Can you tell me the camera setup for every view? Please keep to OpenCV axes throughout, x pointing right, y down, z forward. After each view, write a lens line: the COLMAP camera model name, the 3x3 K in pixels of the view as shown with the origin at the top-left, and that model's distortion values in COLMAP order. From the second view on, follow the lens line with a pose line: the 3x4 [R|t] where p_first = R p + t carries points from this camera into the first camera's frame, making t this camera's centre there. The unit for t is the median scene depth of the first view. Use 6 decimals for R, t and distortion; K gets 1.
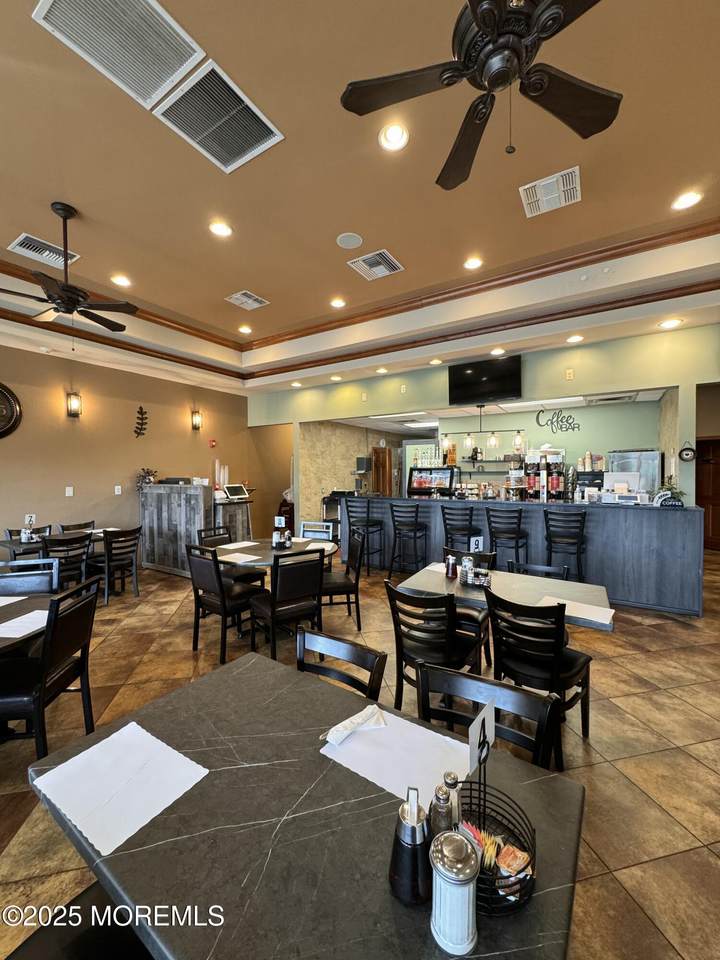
lens RADIAL K [[382.1, 0, 360.0], [0, 382.1, 480.0], [0, 0, 1]] dist [-0.000964, -0.000159]
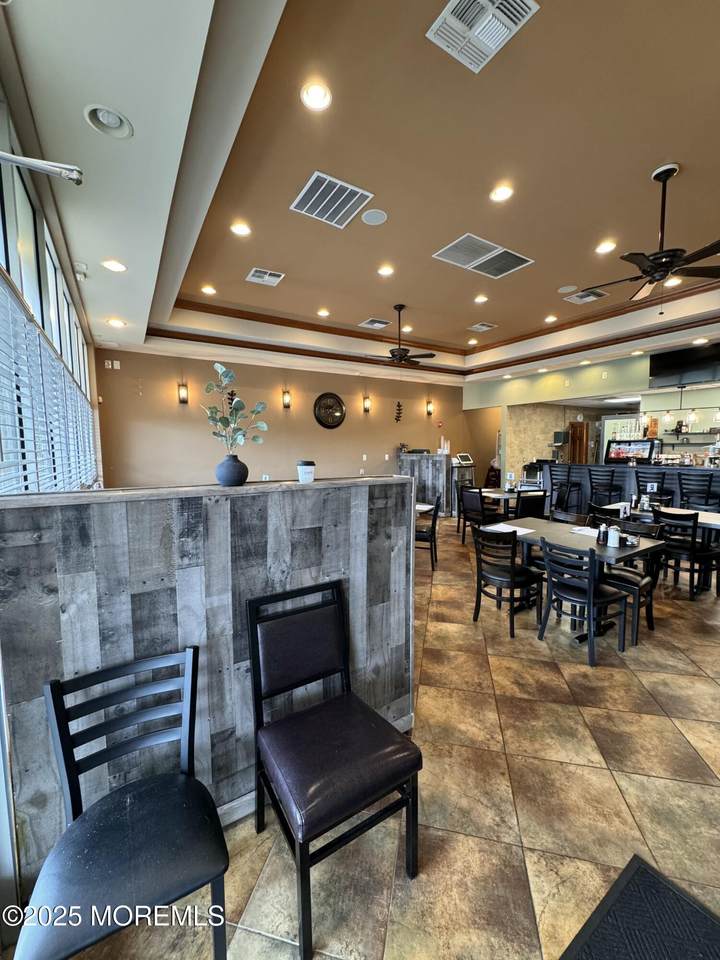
lens RADIAL K [[382.1, 0, 360.0], [0, 382.1, 480.0], [0, 0, 1]] dist [-0.000964, -0.000159]
pose [[0.902660, 0.032754, -0.429105, -0.055004], [-0.002213, 0.997440, 0.071481, 0.007547], [0.430348, -0.063573, 0.900422, -0.432895]]
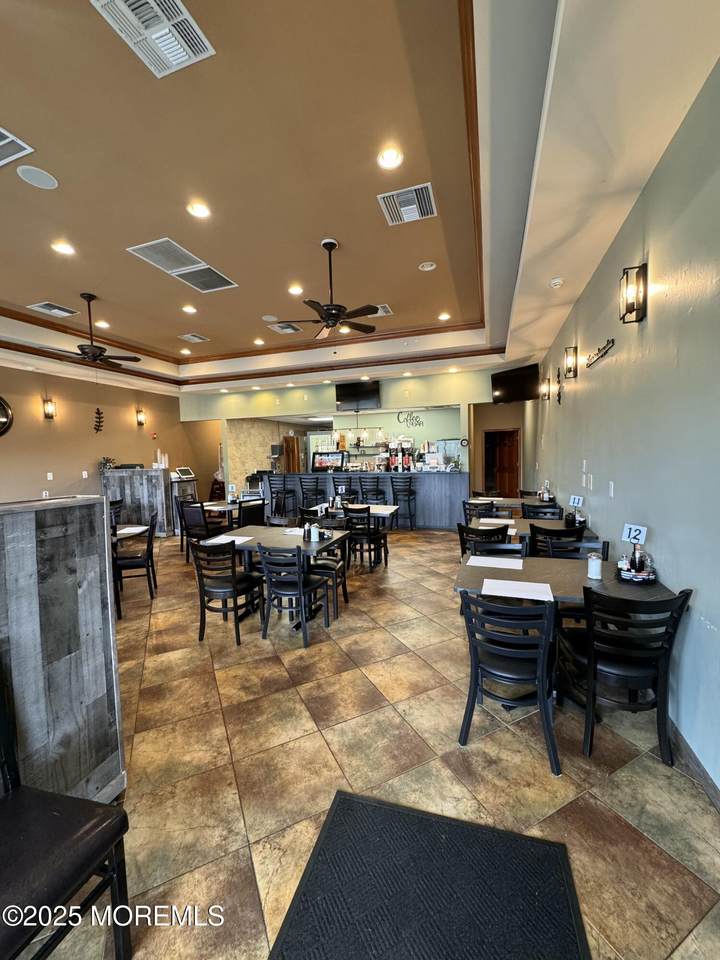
lens RADIAL K [[382.1, 0, 360.0], [0, 382.1, 480.0], [0, 0, 1]] dist [-0.000964, -0.000159]
pose [[0.970802, -0.036360, 0.237111, -0.038894], [0.025999, 0.998571, 0.046680, 0.008130], [-0.238470, -0.039153, 0.970360, -0.436243]]
